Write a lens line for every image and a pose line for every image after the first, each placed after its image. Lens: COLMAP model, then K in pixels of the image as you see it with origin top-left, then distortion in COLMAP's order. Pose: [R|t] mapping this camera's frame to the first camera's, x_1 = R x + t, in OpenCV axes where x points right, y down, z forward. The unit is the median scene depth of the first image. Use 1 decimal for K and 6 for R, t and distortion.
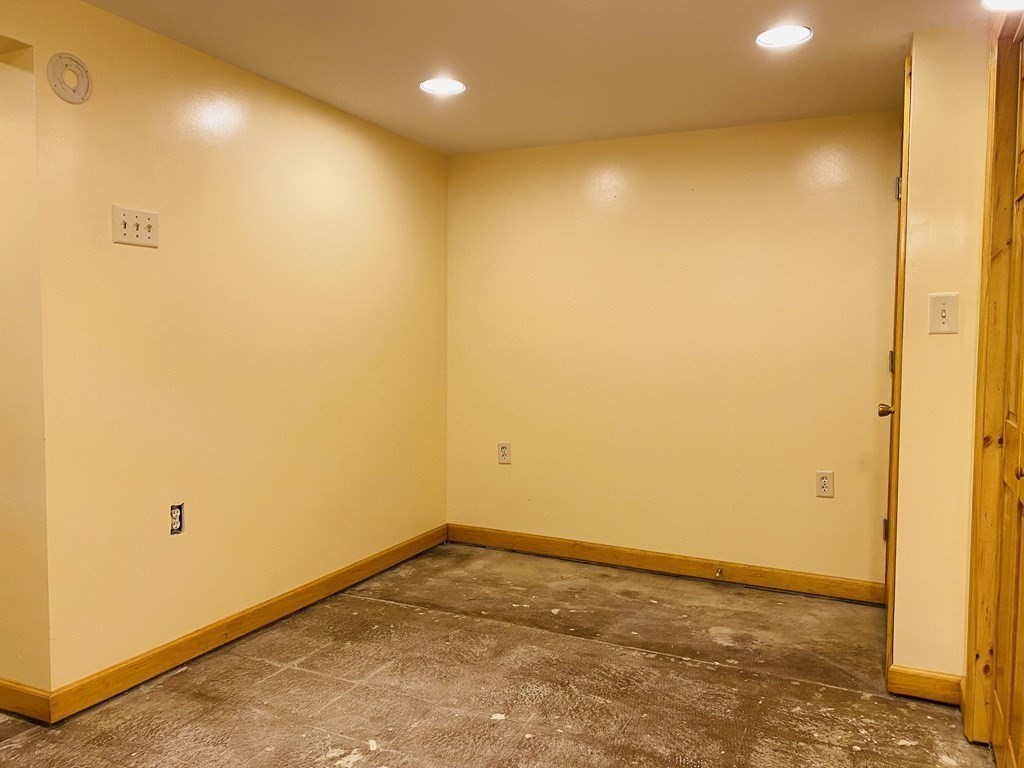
lens RADIAL K [[784.2, 0, 513.0], [0, 784.2, 387.2], [0, 0, 1]] dist [0.058396, -0.067752]
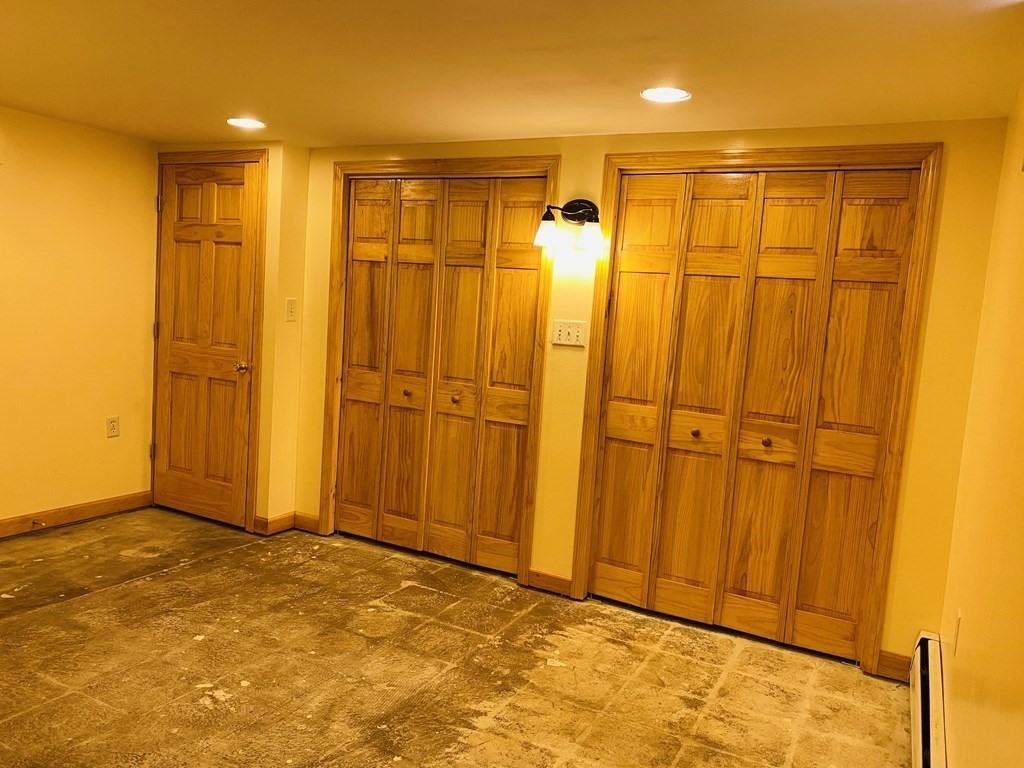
lens RADIAL K [[784.2, 0, 510.9], [0, 784.2, 383.7], [0, 0, 1]] dist [0.058396, -0.067752]
pose [[0.030830, -0.103426, 0.994159, -1.035302], [-0.008005, 0.994575, 0.103718, -0.100497], [-0.999493, -0.011156, 0.029835, 0.406443]]
